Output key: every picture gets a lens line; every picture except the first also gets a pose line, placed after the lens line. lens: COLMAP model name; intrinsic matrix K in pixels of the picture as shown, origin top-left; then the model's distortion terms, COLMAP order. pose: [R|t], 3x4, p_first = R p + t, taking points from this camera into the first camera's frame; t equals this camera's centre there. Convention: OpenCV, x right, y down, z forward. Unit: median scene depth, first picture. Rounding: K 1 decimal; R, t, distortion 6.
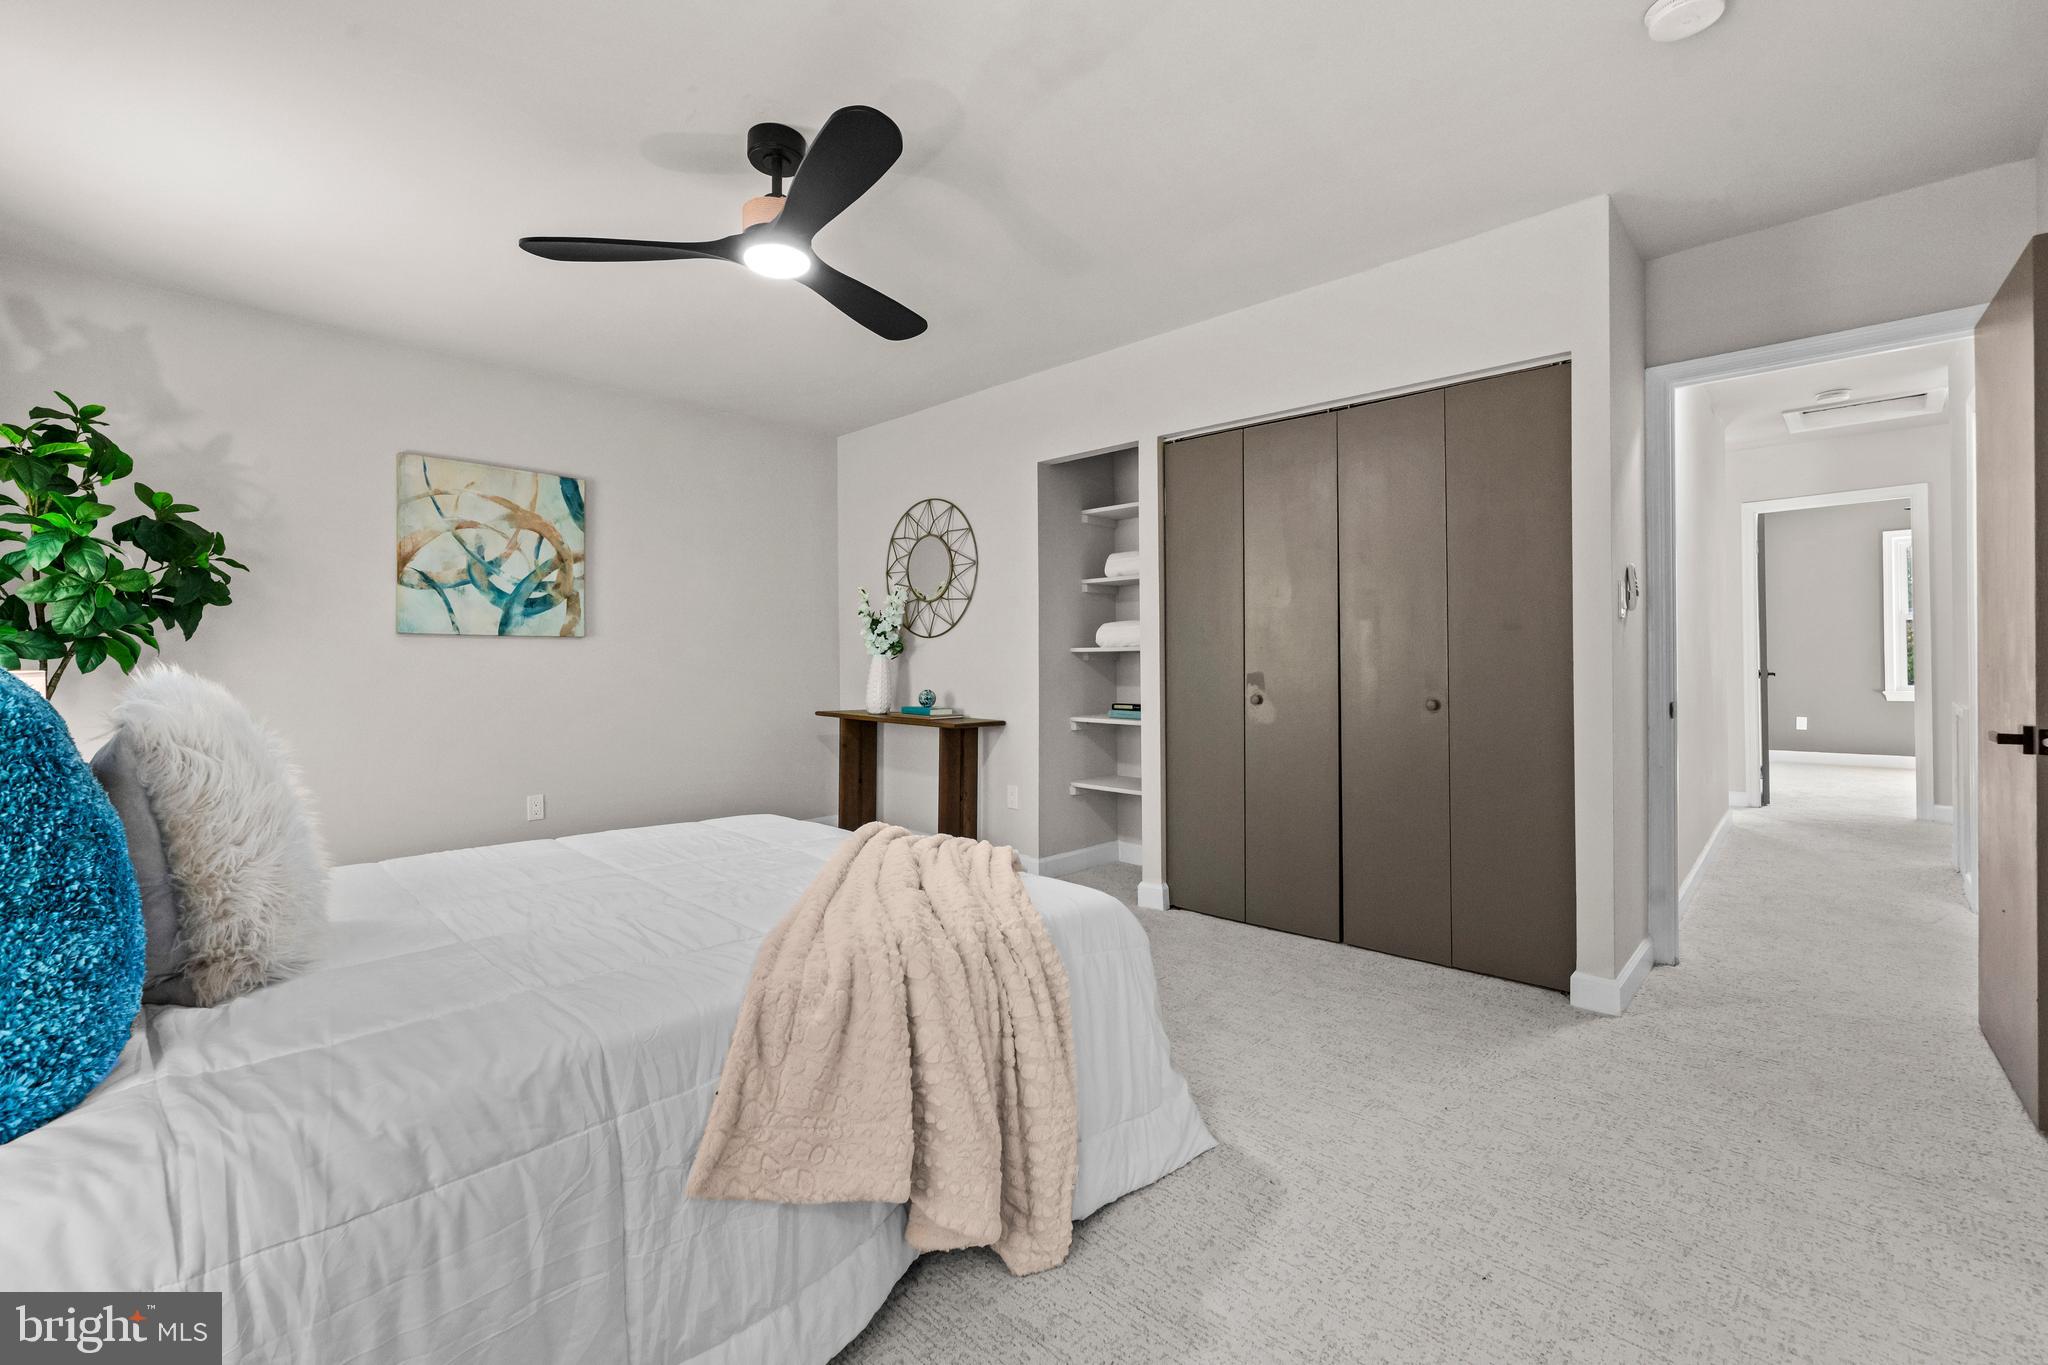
lens RADIAL K [[905.4, 0, 1021.9], [0, 905.4, 676.1], [0, 0, 1]] dist [0.004460, 0.000249]
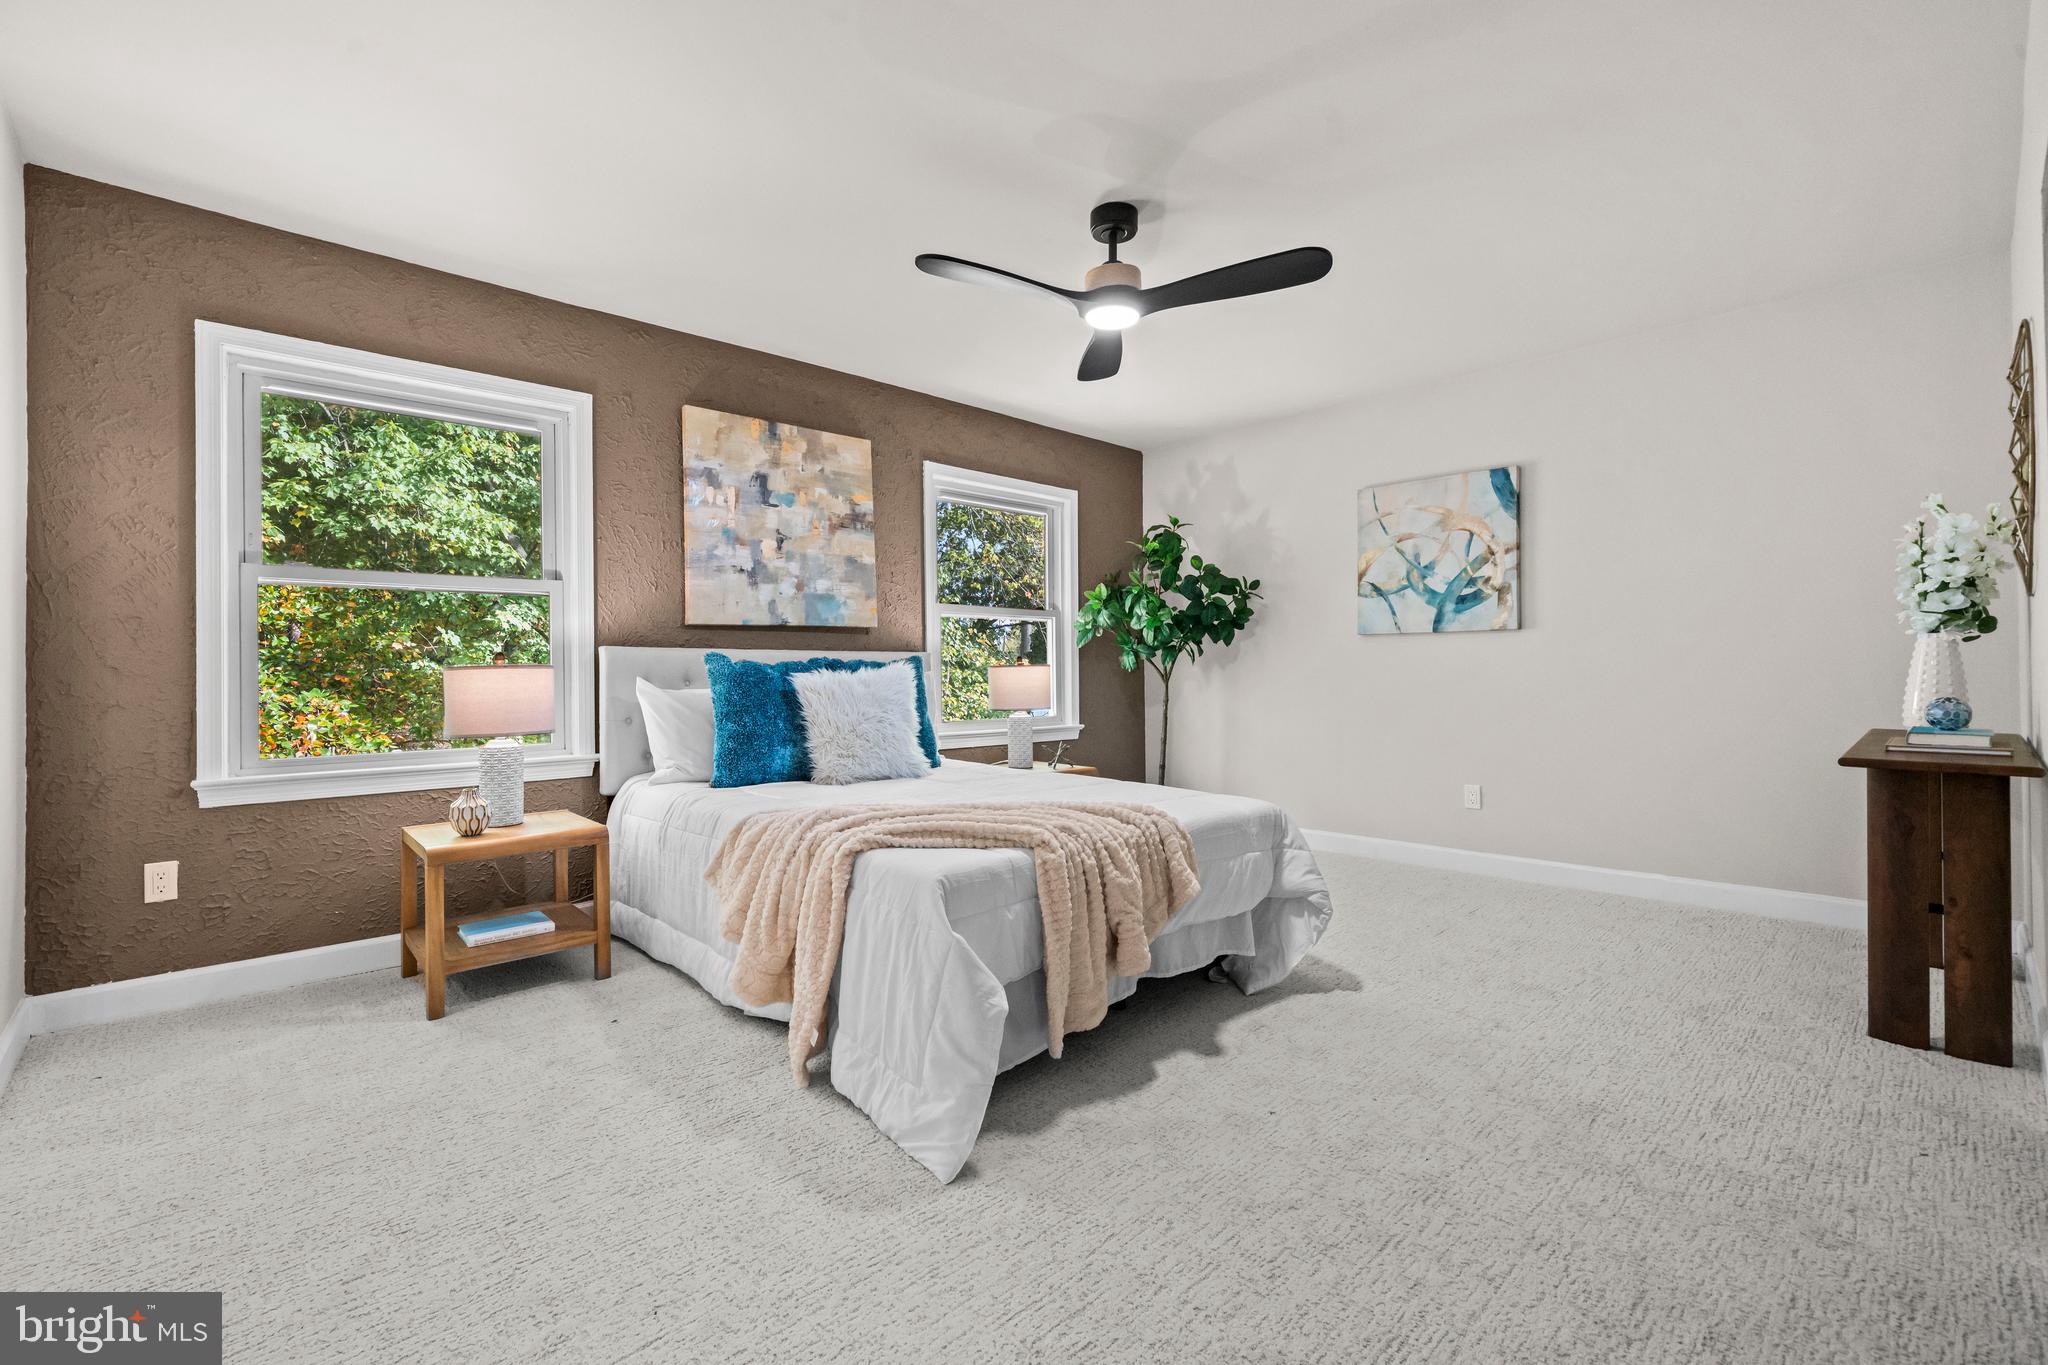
lens RADIAL K [[905.4, 0, 1022.6], [0, 905.4, 678.1], [0, 0, 1]] dist [0.004460, 0.000249]
pose [[-0.057927, 0.010857, -0.998262, 0.541180], [-0.000356, 0.999941, 0.010895, -0.001232], [0.998321, 0.000986, -0.057920, 0.562660]]
